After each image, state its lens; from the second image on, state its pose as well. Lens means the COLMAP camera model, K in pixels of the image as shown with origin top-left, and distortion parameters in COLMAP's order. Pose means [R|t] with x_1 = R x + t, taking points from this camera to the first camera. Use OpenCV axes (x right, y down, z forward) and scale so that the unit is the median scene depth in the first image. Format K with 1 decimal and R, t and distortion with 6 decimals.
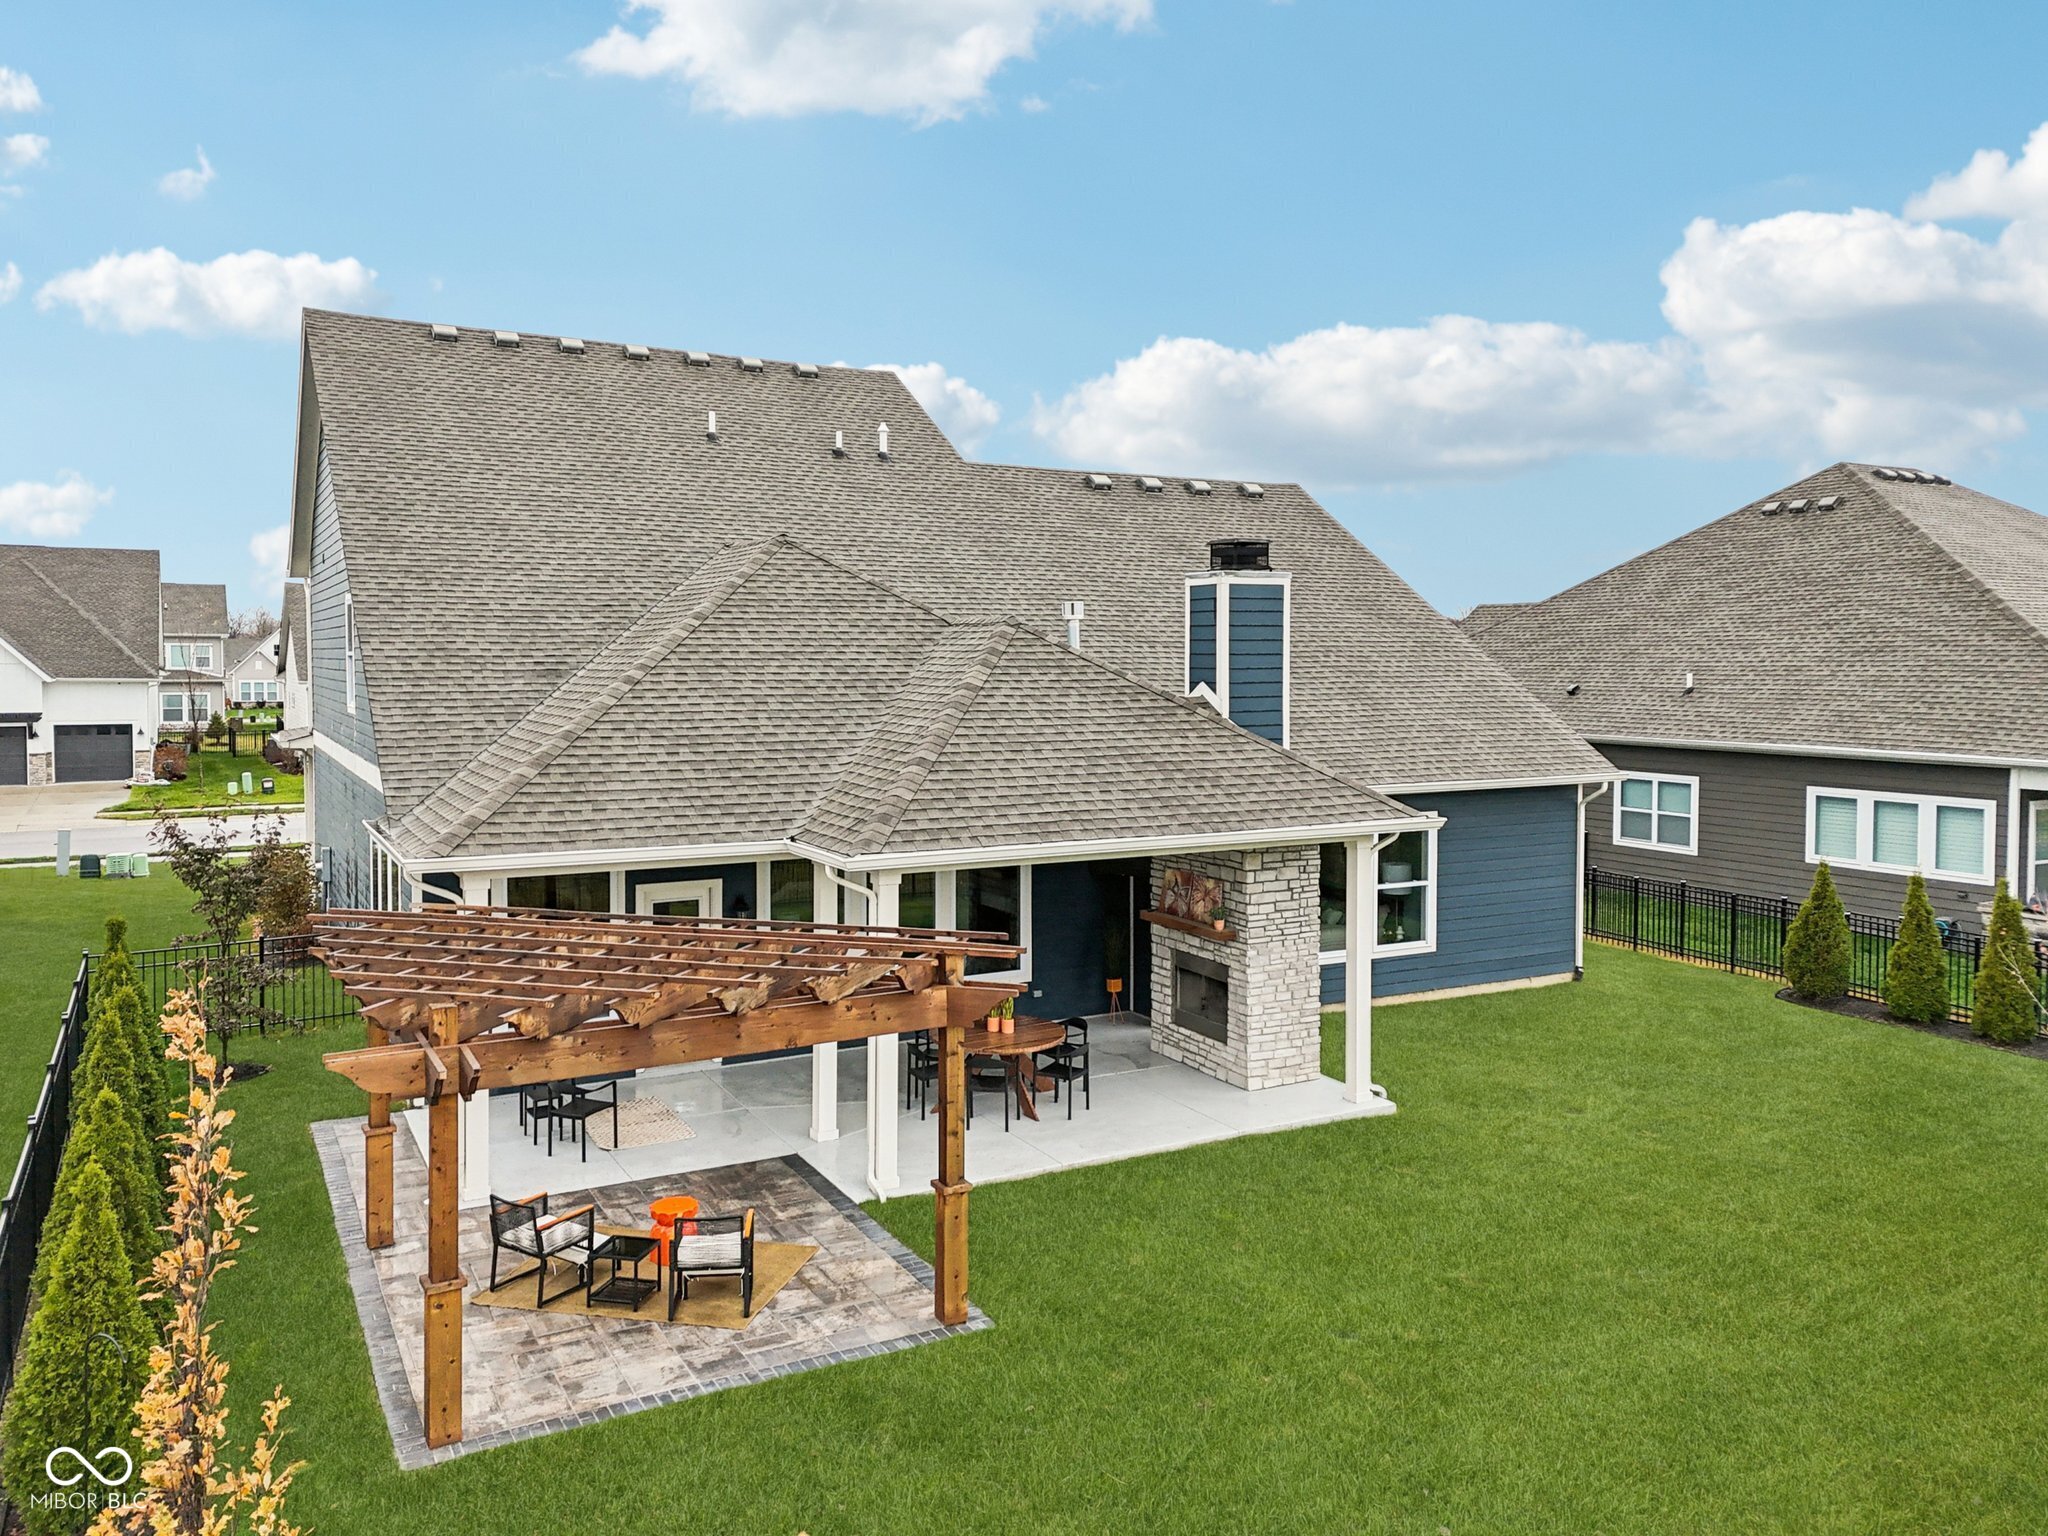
lens RADIAL K [[1535.8, 0, 1047.5], [0, 1535.8, 767.3], [0, 0, 1]] dist [0.085487, -0.070988]
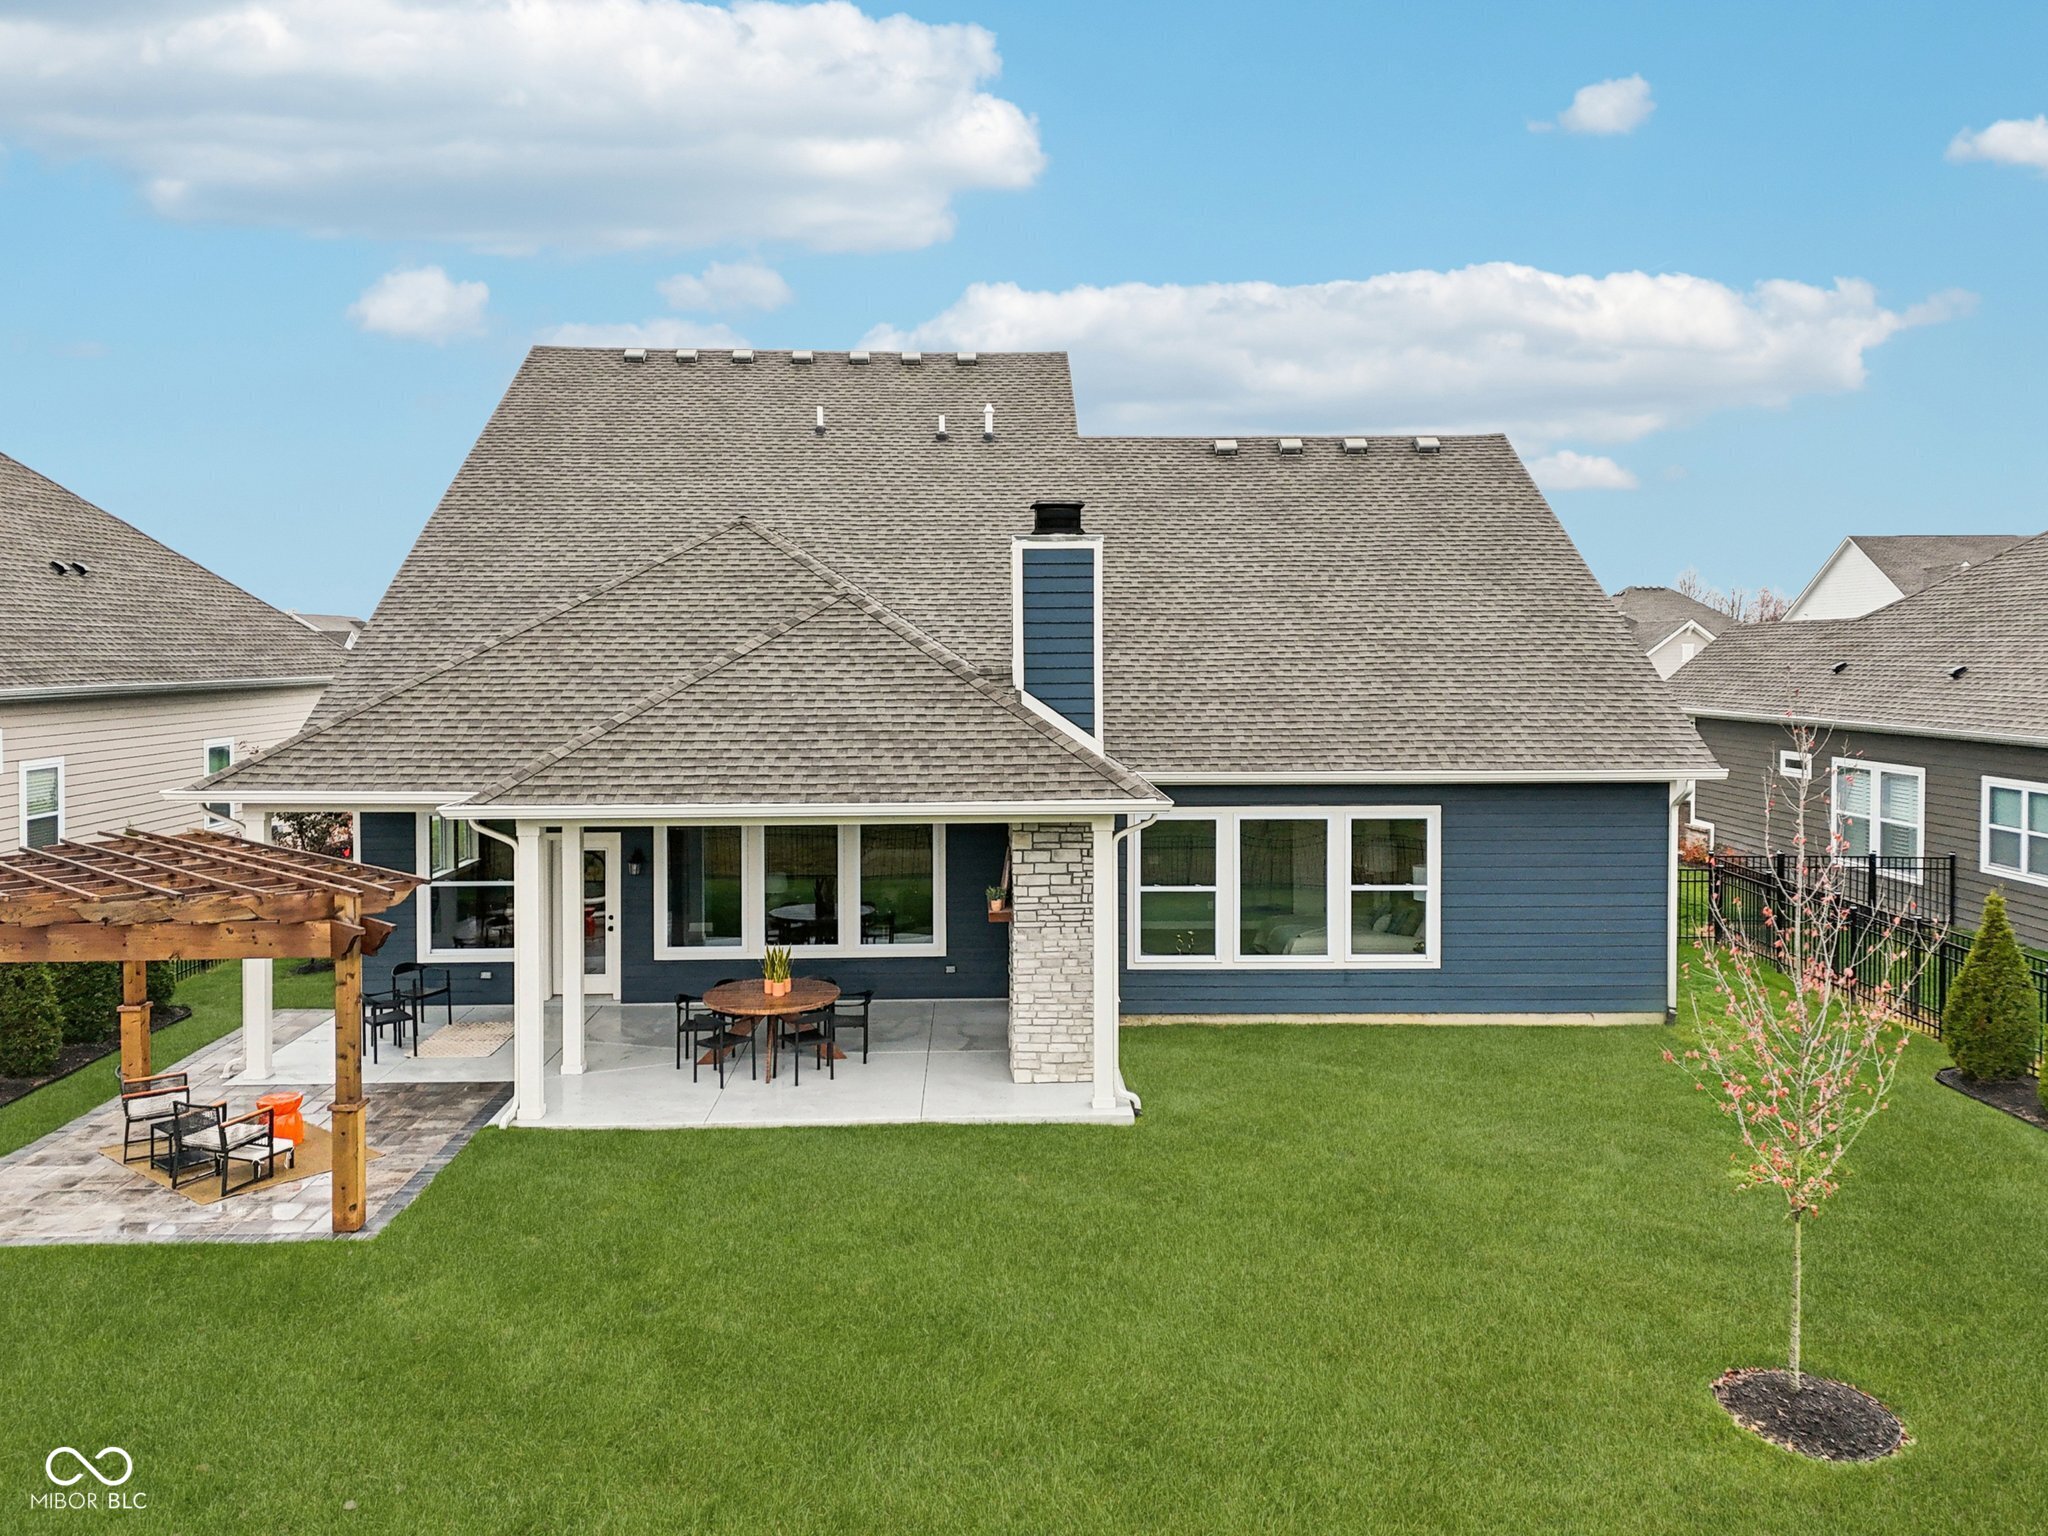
lens RADIAL K [[1535.8, 0, 1047.5], [0, 1535.8, 767.3], [0, 0, 1]] dist [0.085487, -0.070988]
pose [[0.885542, 0.031104, -0.463518, 0.560441], [-0.029350, 0.999509, 0.010997, 0.004753], [0.463632, 0.003866, 0.886019, 0.164597]]
